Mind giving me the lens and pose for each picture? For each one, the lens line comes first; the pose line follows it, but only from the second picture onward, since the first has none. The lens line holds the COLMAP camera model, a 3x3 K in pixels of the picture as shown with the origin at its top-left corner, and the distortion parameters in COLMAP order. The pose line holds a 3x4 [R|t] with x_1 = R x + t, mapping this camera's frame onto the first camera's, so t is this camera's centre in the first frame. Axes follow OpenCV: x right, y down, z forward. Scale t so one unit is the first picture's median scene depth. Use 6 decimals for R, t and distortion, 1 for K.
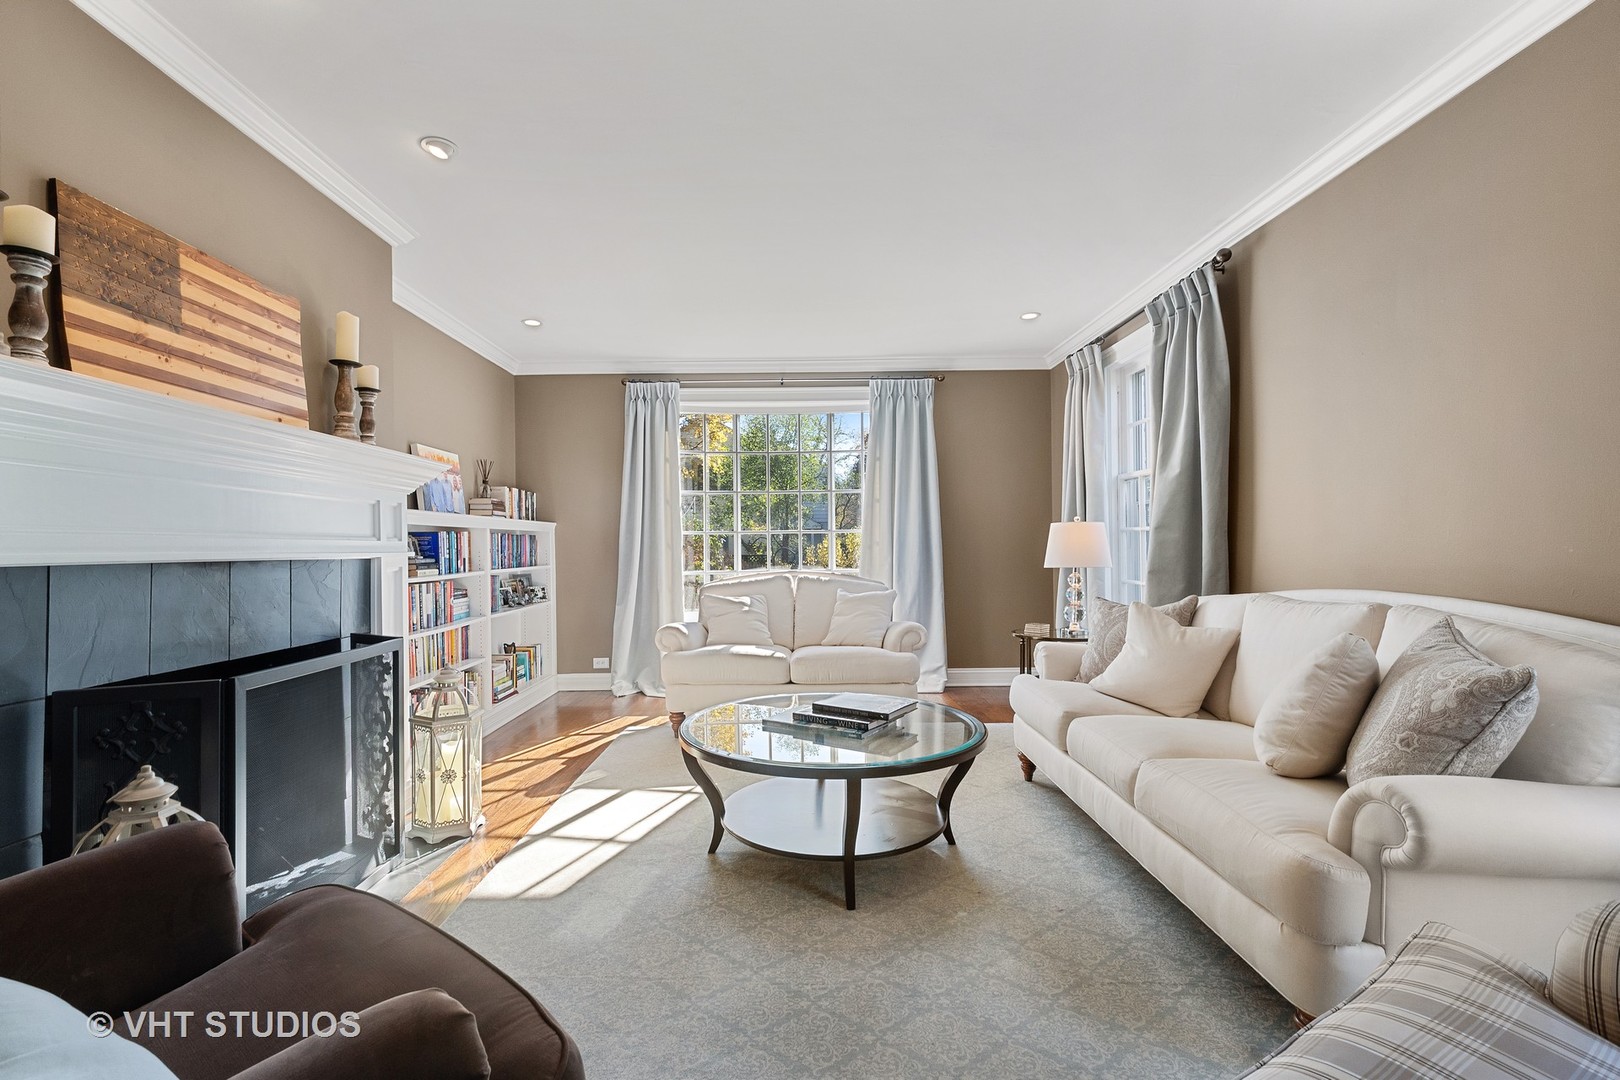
lens RADIAL K [[713.5, 0, 811.2], [0, 713.5, 538.2], [0, 0, 1]] dist [0.000993, 0.000171]
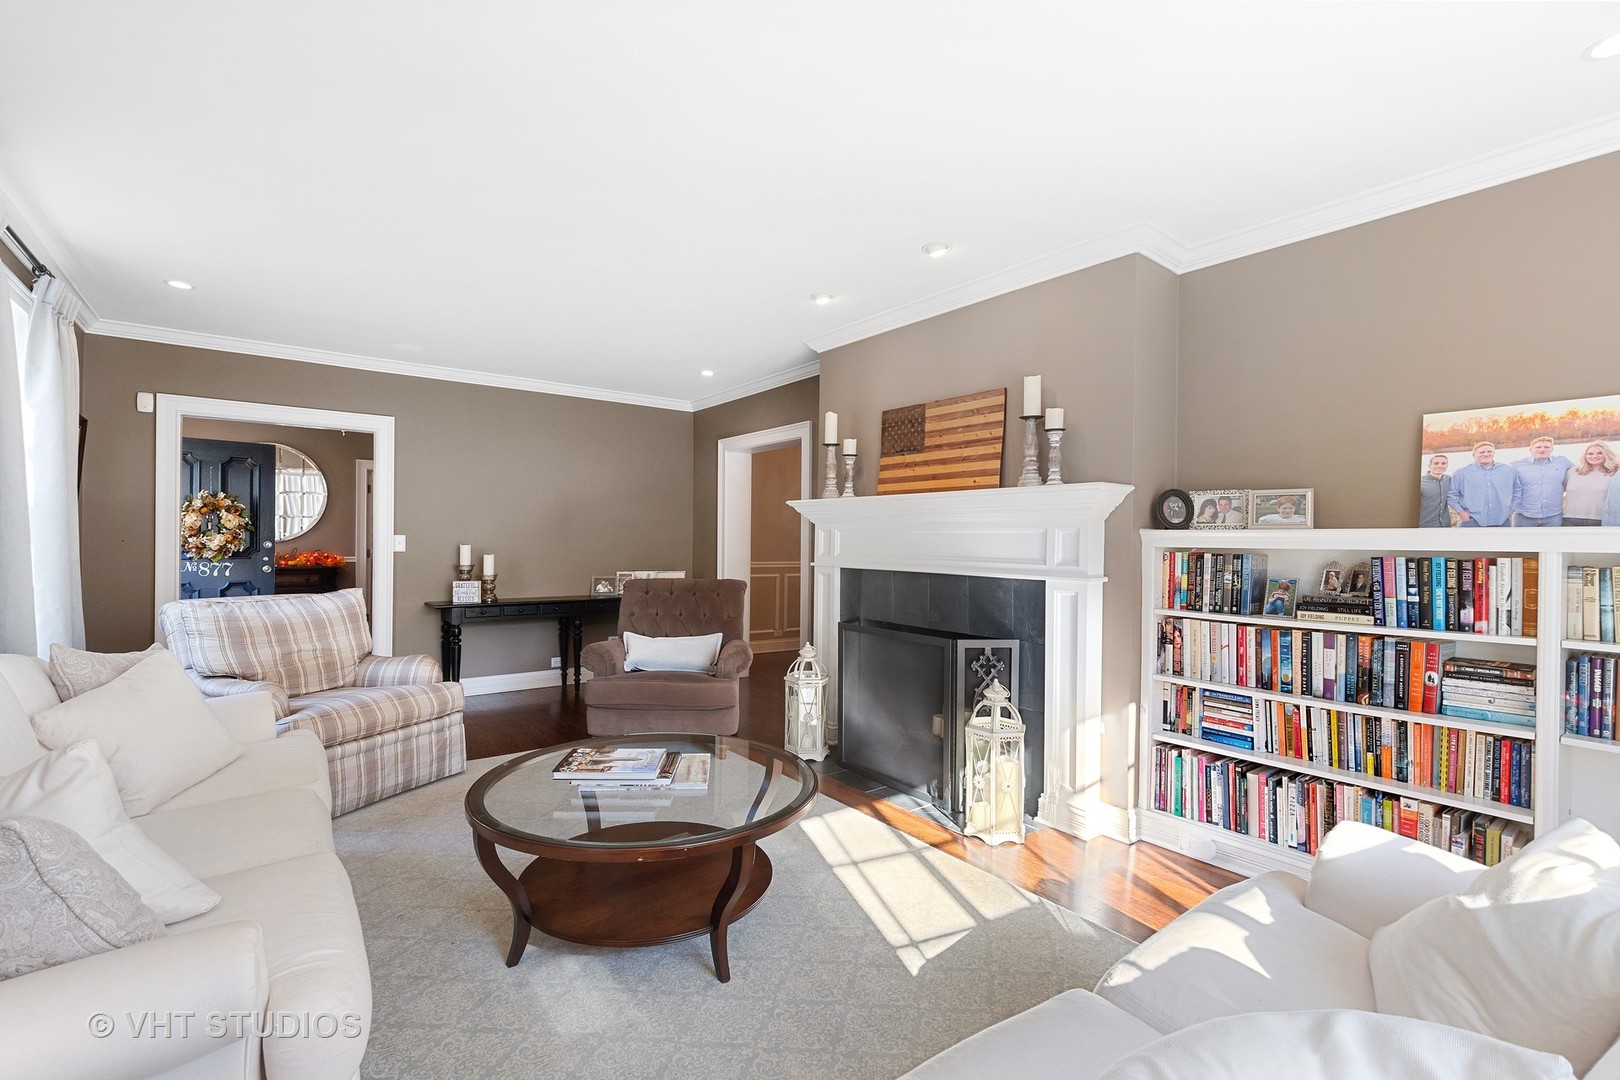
lens RADIAL K [[713.5, 0, 816.1], [0, 713.5, 547.6], [0, 0, 1]] dist [0.000993, 0.000171]
pose [[-0.799881, 0.001883, -0.600155, 0.223781], [0.001428, 0.999998, 0.001234, -0.016431], [0.600156, 0.000130, -0.799883, 1.080217]]
